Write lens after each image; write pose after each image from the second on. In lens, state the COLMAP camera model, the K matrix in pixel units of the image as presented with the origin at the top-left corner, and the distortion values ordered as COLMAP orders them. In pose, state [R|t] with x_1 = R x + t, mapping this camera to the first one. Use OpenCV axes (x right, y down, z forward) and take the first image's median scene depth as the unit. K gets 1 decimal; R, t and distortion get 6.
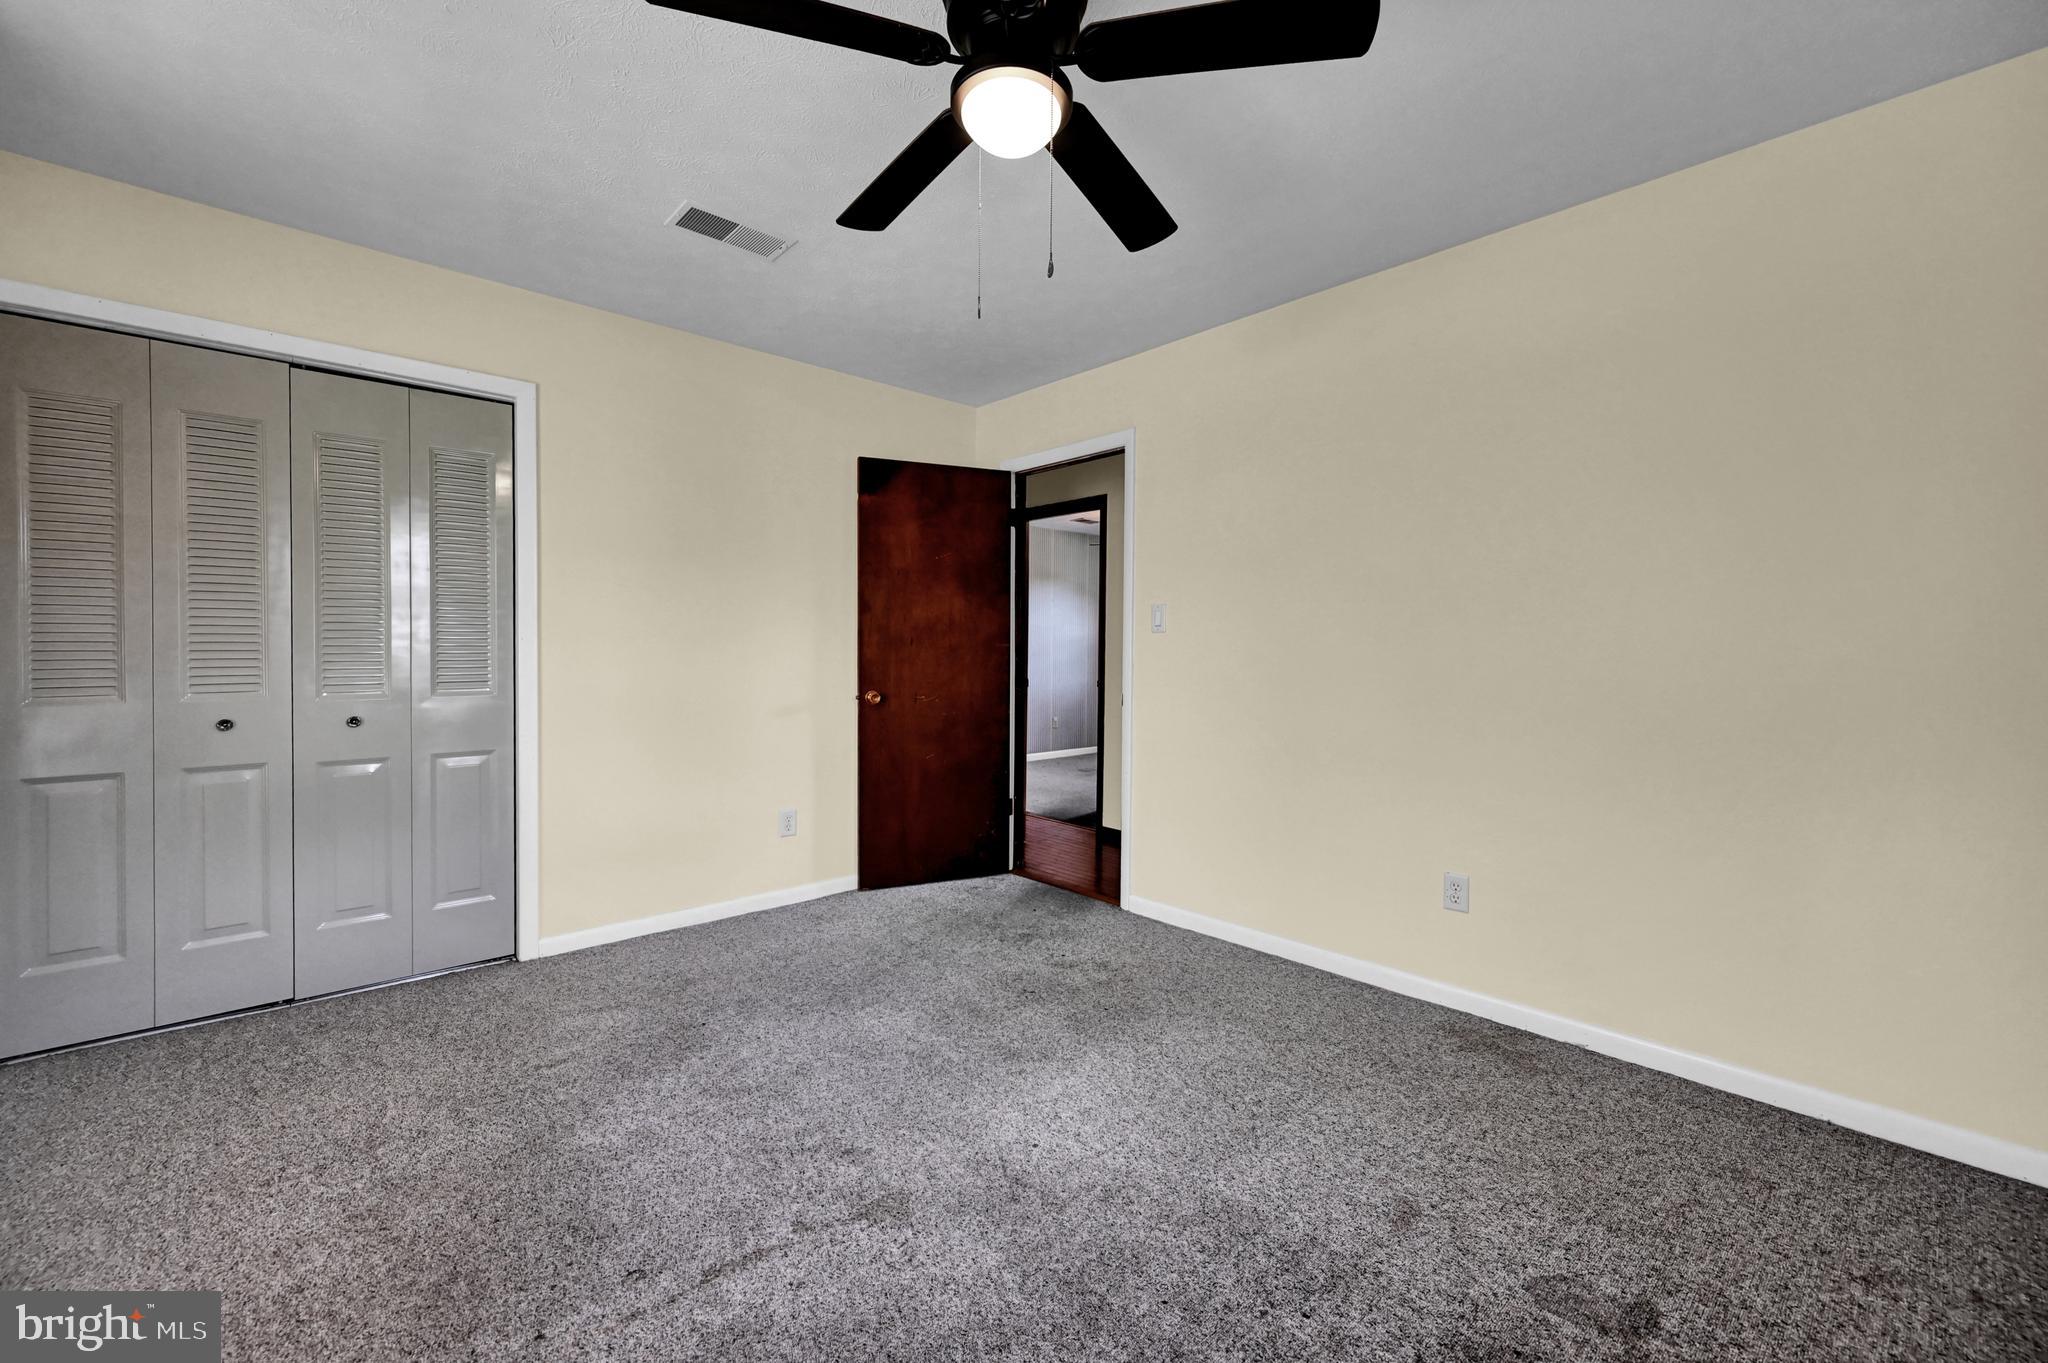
lens RADIAL K [[827.4, 0, 1037.4], [0, 827.4, 654.8], [0, 0, 1]] dist [0.002398, 0.000274]
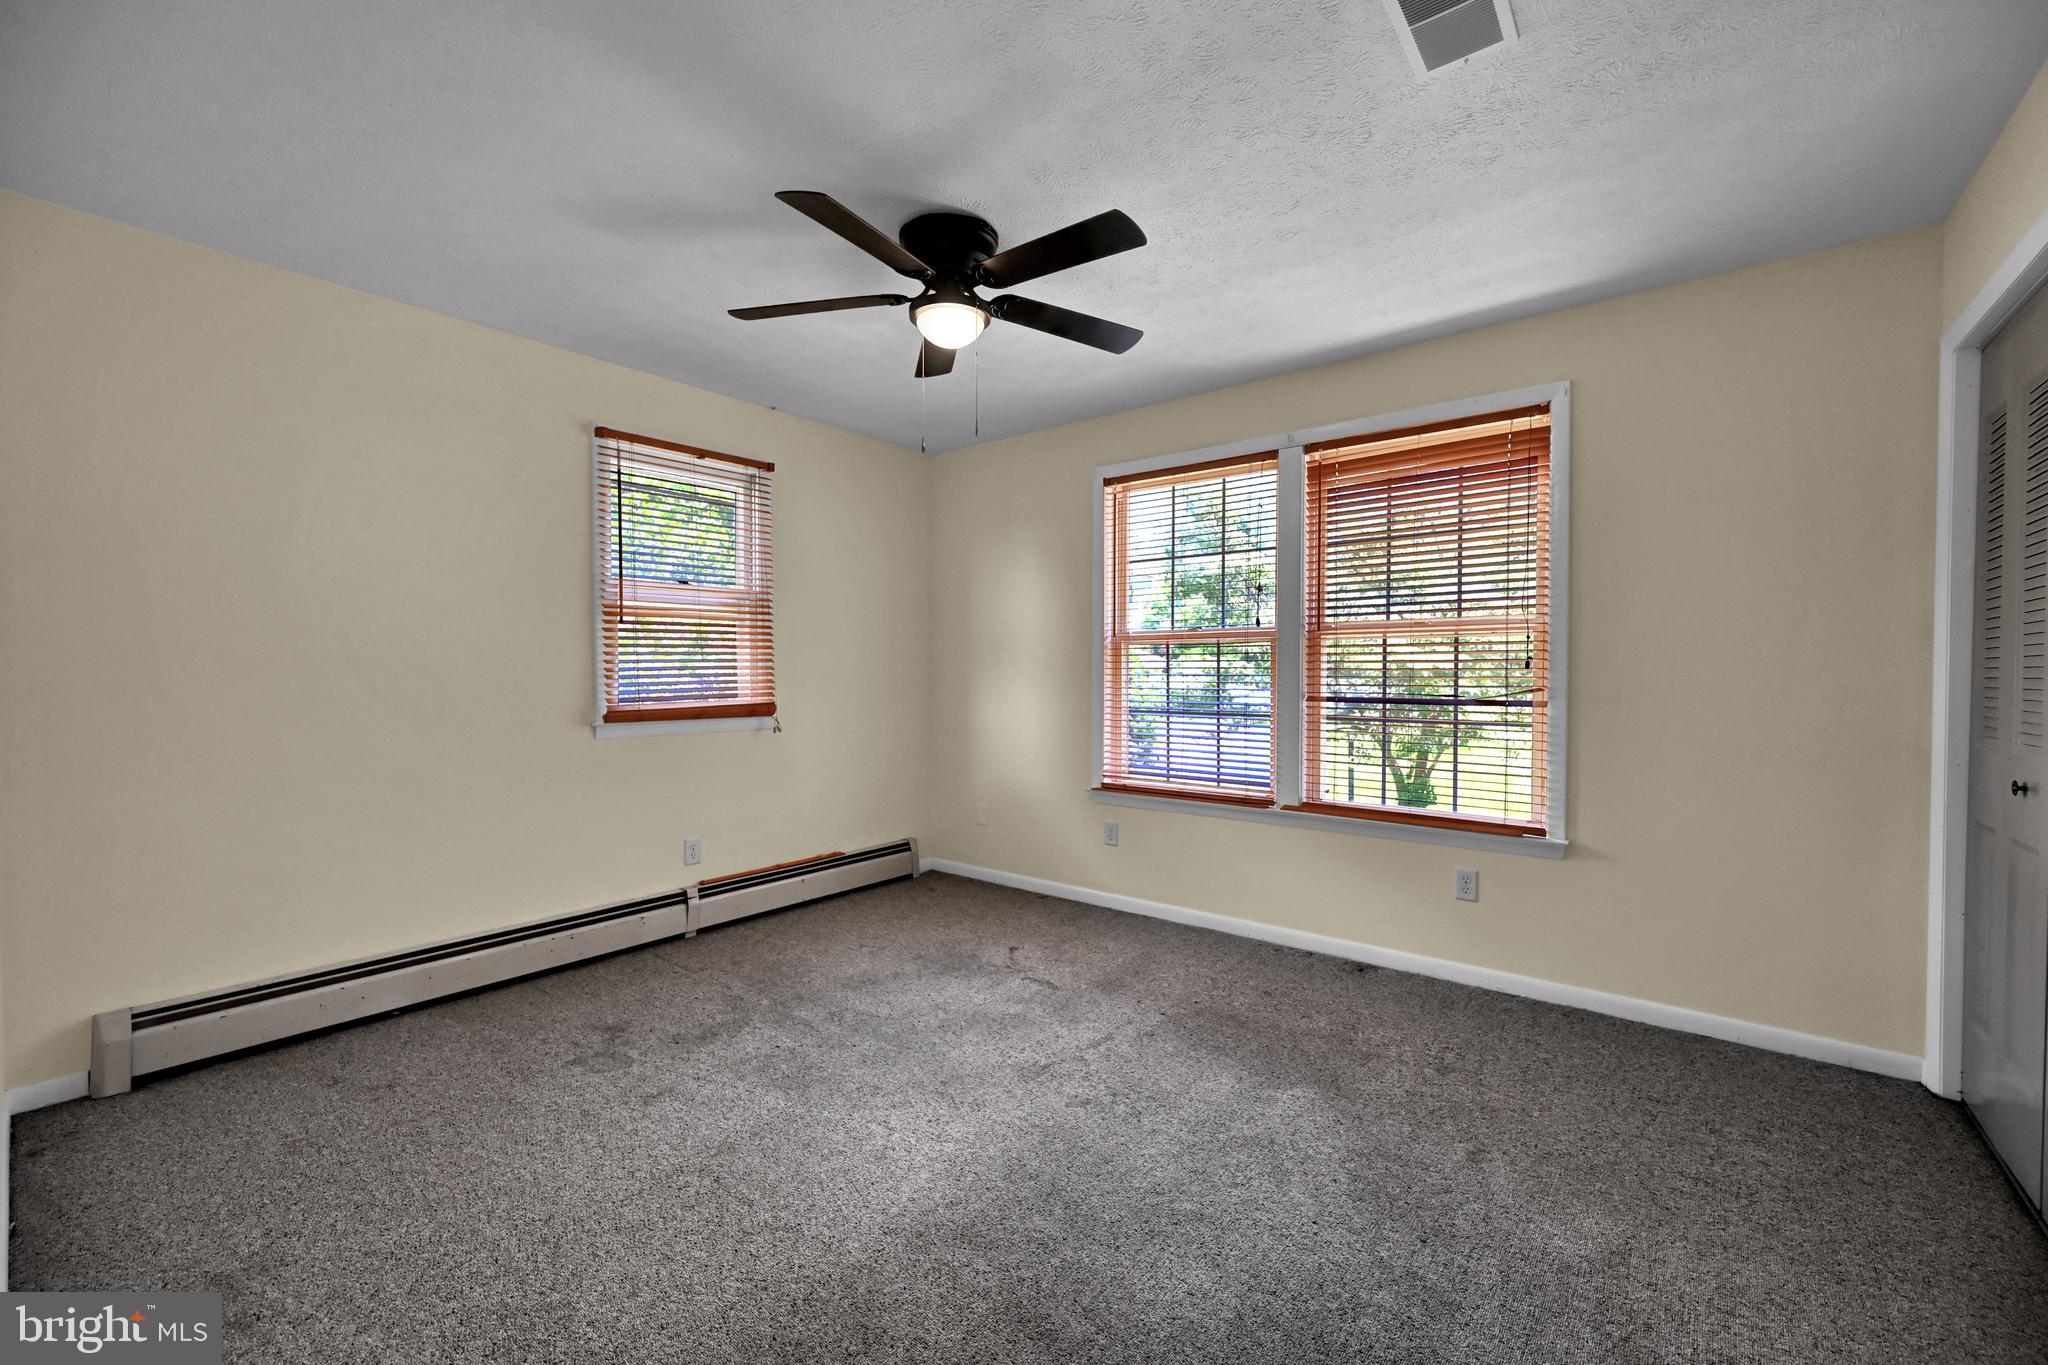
lens RADIAL K [[811.1, 0, 1013.9], [0, 811.1, 644.3], [0, 0, 1]] dist [0.001020, 0.000152]
pose [[-0.992308, -0.010691, -0.123332, 0.021302], [-0.006856, 0.999481, -0.031477, -0.023369], [0.123605, -0.030390, -0.991866, 1.706609]]
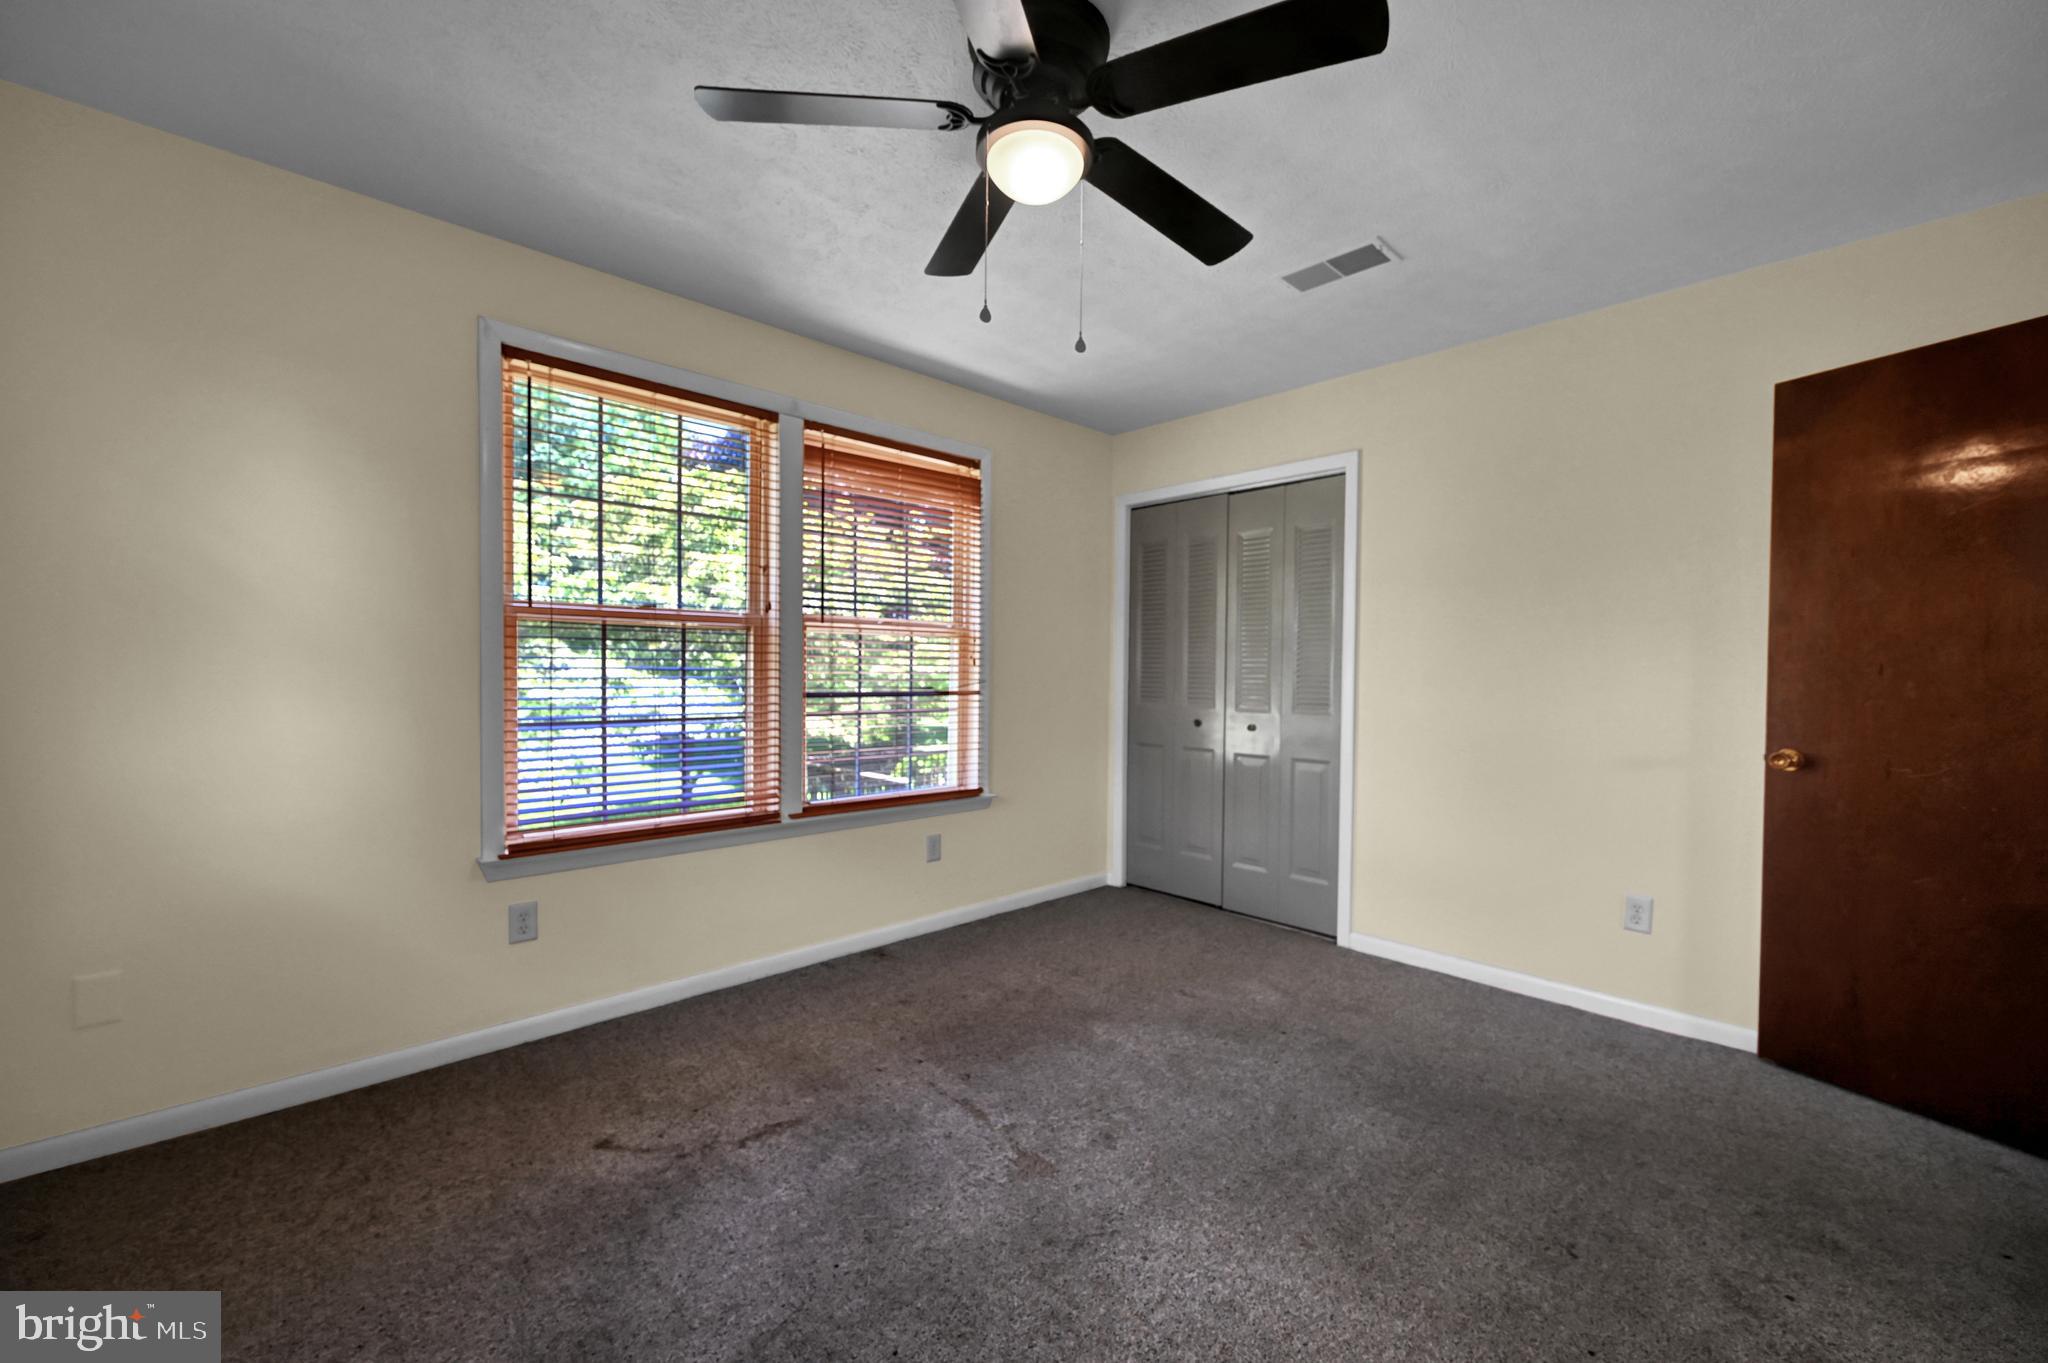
lens RADIAL K [[827.4, 0, 1037.4], [0, 827.4, 654.8], [0, 0, 1]] dist [0.002398, 0.000274]
pose [[0.012048, -0.024473, -0.999628, 0.697616], [-0.009210, 0.999655, -0.024585, -0.011633], [0.999885, 0.009503, 0.011819, 0.694279]]
